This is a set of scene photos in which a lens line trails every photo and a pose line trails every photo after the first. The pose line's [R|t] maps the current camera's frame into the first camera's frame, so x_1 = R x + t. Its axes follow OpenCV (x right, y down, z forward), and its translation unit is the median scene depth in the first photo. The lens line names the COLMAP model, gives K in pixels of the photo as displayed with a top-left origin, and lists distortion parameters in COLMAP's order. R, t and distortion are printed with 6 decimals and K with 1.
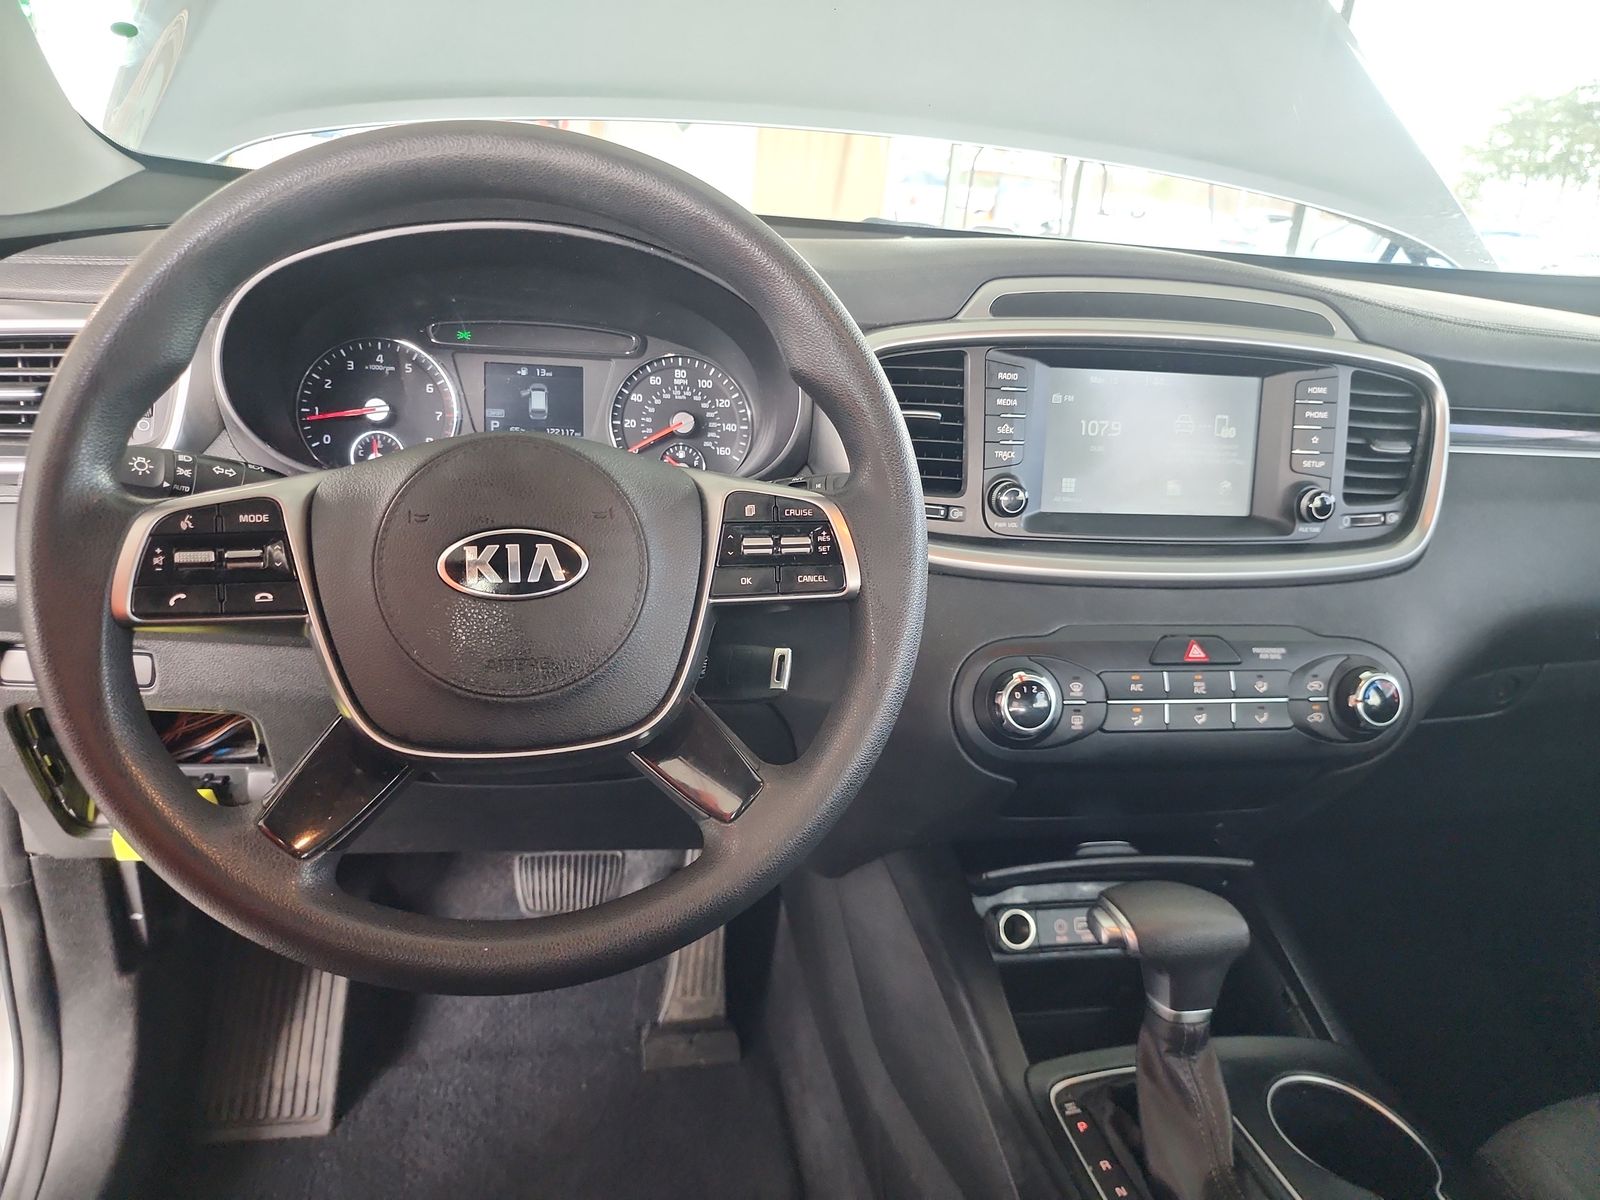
lens RADIAL K [[1077.6, 0, 800.8], [0, 1077.6, 668.8], [0, 0, 1]] dist [0.059277, -0.063945]
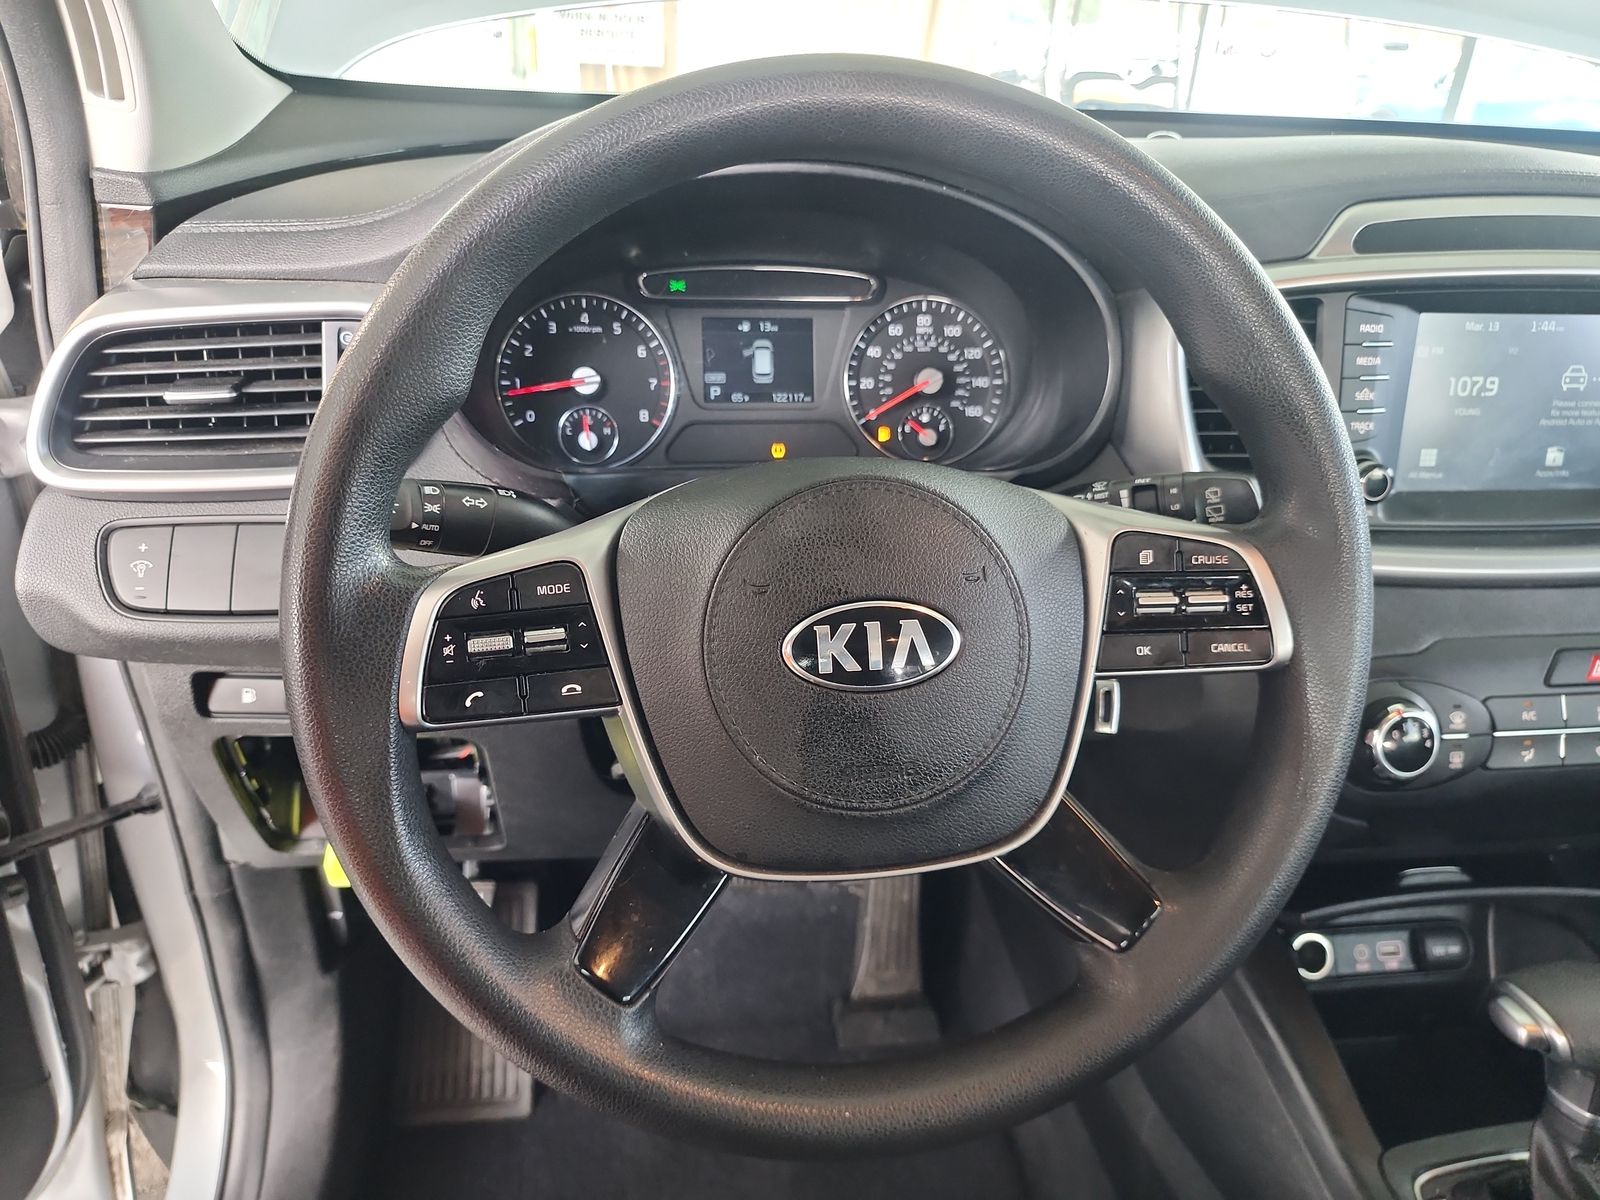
lens RADIAL K [[1077.6, 0, 800.8], [0, 1077.6, 668.8], [0, 0, 1]] dist [0.059277, -0.063945]
pose [[0.998148, -0.009057, -0.060159, -0.166069], [0.016119, 0.992886, 0.117975, -0.107455], [0.058663, -0.118726, 0.991193, 0.123105]]
